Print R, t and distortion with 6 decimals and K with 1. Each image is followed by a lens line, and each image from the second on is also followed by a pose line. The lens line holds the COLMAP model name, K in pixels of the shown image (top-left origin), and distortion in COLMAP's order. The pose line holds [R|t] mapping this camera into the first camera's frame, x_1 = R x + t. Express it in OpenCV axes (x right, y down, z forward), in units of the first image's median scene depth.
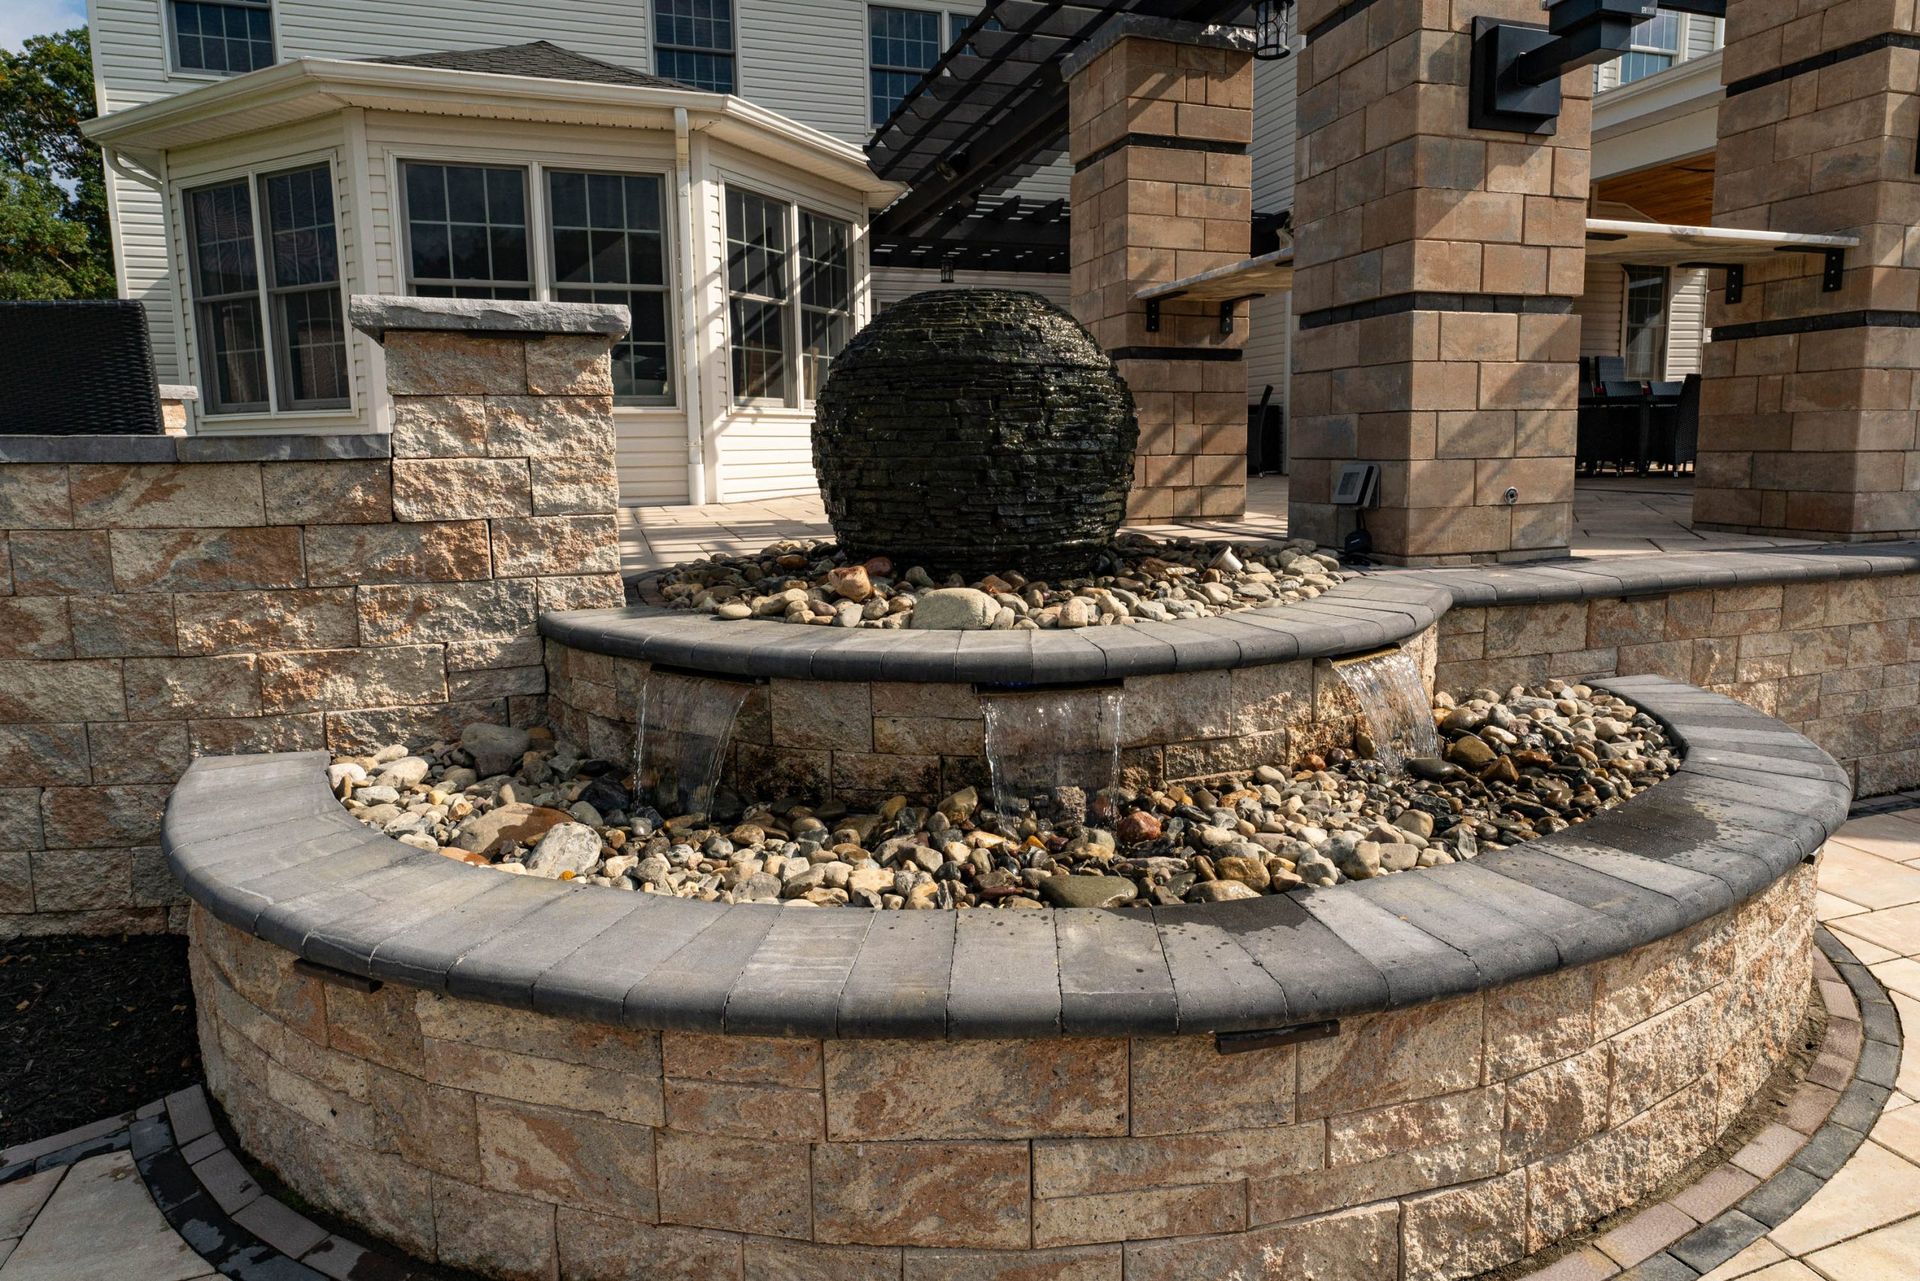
lens RADIAL K [[1084.4, 0, 960.0], [0, 1084.4, 640.5], [0, 0, 1]] dist [0.004347, 0.000622]
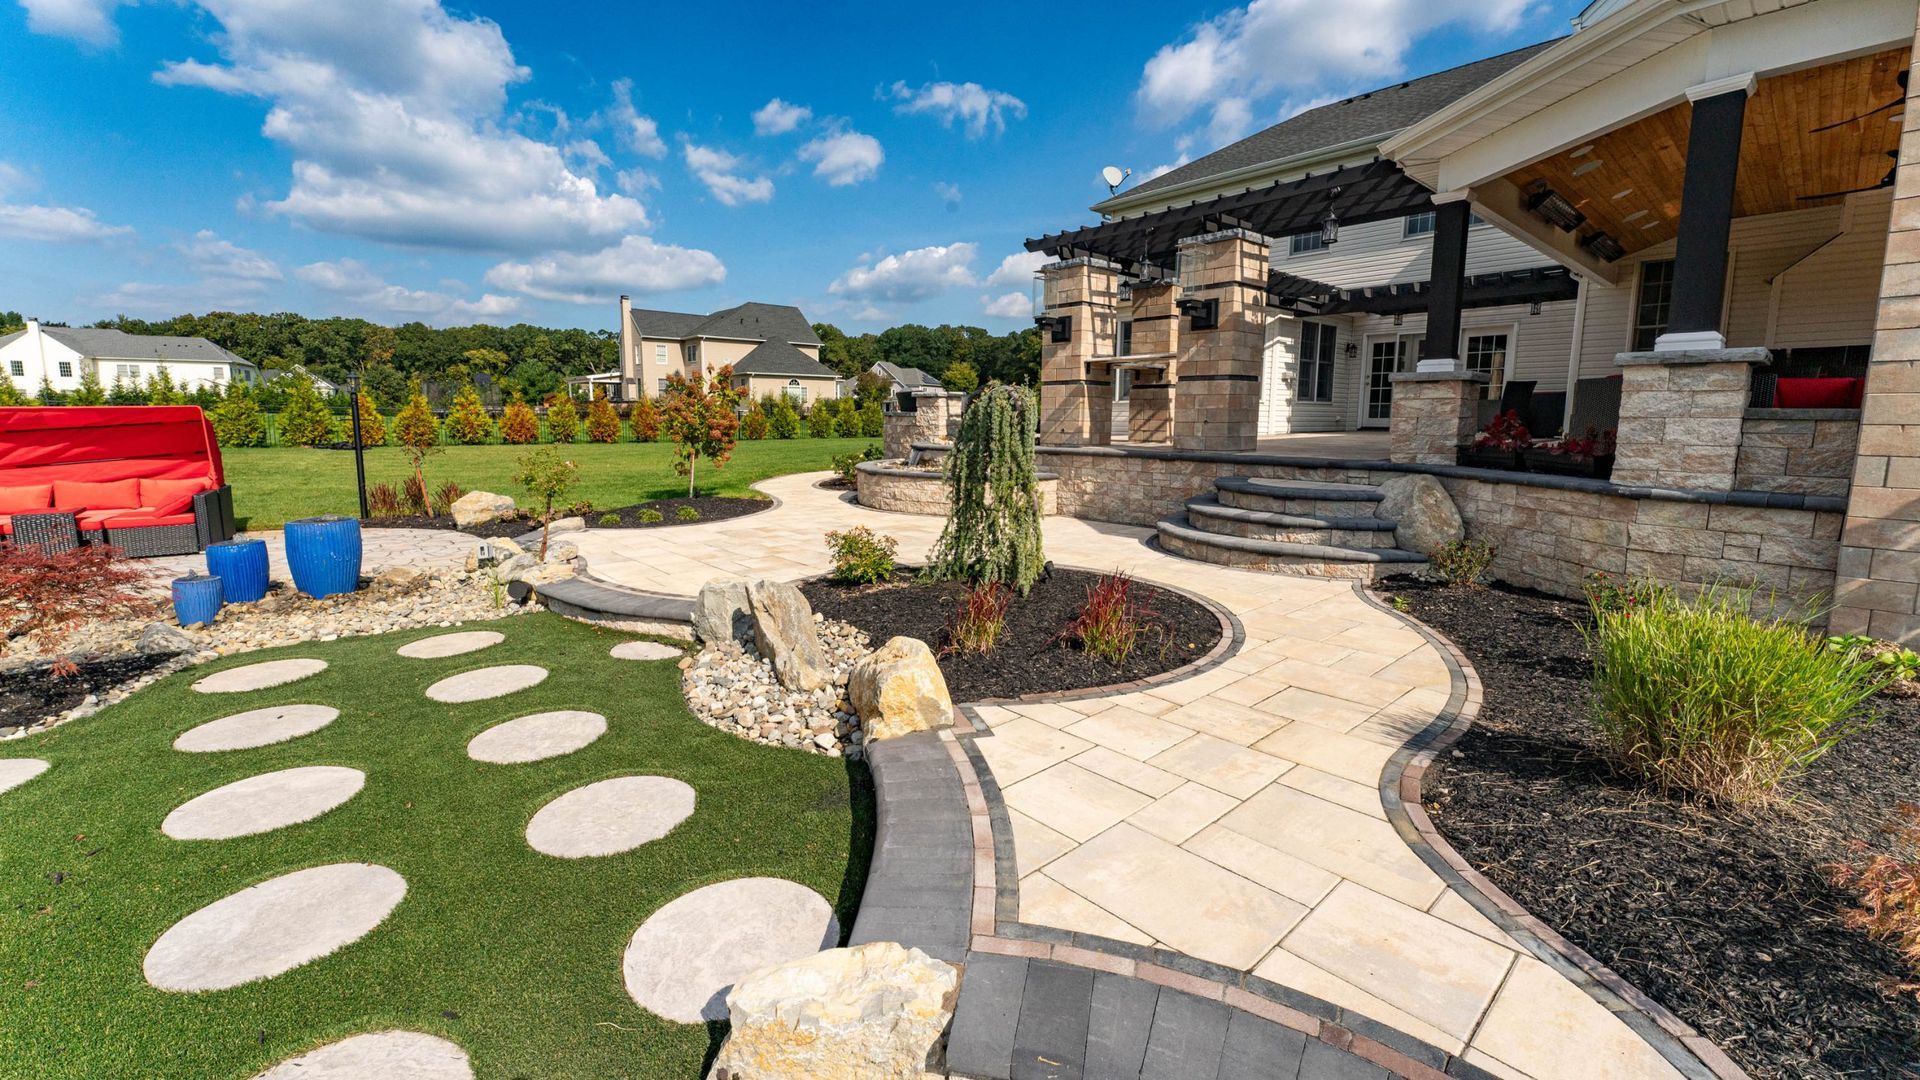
lens RADIAL K [[767.9, 0, 960.0], [0, 767.9, 540.0], [0, 0, 1]] dist [-0.000484, -0.000143]
pose [[0.400723, 0.164893, -0.901239, 2.819175], [-0.171774, 0.979750, 0.102881, 0.036567], [0.899952, 0.113583, 0.420933, -0.465220]]
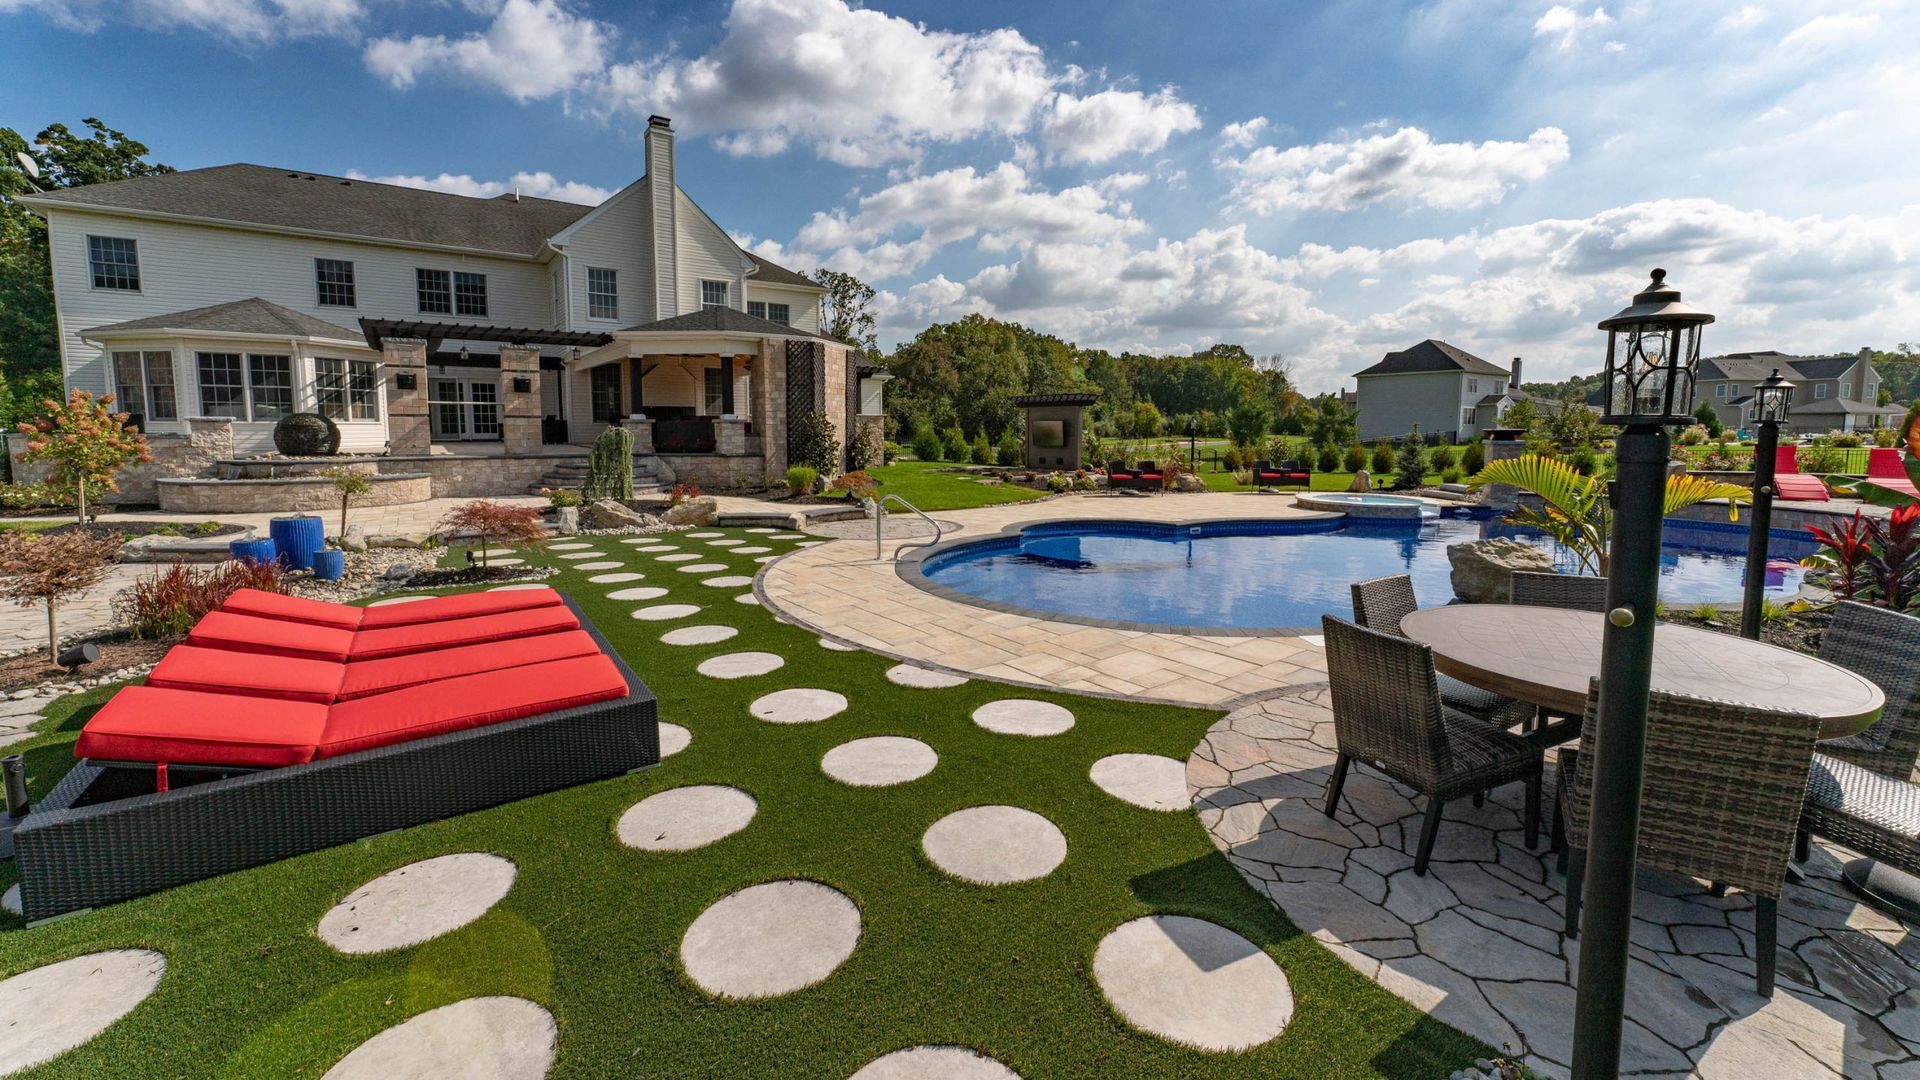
lens RADIAL K [[767.9, 0, 960.0], [0, 767.9, 540.0], [0, 0, 1]] dist [-0.000484, -0.000143]
pose [[0.955828, -0.025499, 0.292820, 2.094330], [0.035550, 0.998946, -0.029052, 0.616789], [-0.291770, 0.038178, 0.955726, -3.917119]]
